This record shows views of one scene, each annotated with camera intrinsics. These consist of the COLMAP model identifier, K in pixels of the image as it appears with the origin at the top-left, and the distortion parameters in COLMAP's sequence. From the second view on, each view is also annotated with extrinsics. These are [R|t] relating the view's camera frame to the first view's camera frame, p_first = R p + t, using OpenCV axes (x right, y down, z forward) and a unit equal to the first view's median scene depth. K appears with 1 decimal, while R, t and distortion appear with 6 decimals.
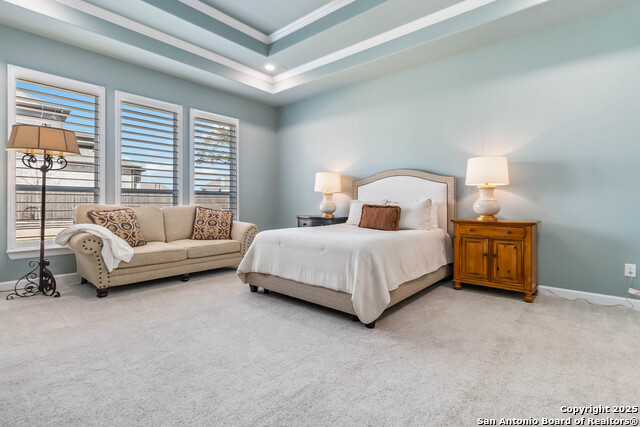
lens RADIAL K [[309.6, 0, 321.6], [0, 309.6, 208.3], [0, 0, 1]] dist [0.010485, -0.001704]
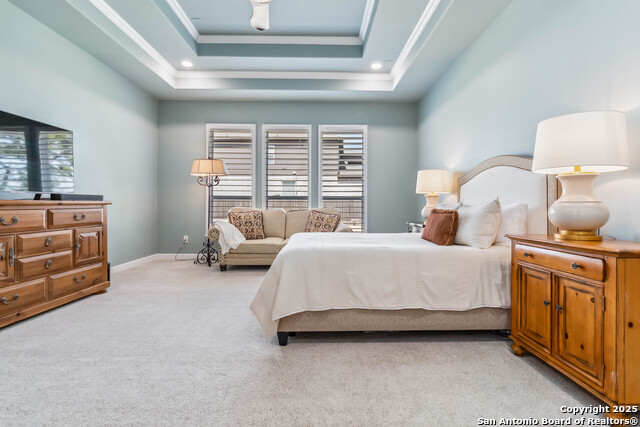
lens RADIAL K [[309.6, 0, 323.3], [0, 309.6, 211.8], [0, 0, 1]] dist [0.010485, -0.001704]
pose [[0.675161, 0.010640, -0.737594, 0.599980], [-0.016141, 0.999870, -0.000351, 0.000196], [0.737494, 0.012143, 0.675245, 0.325905]]
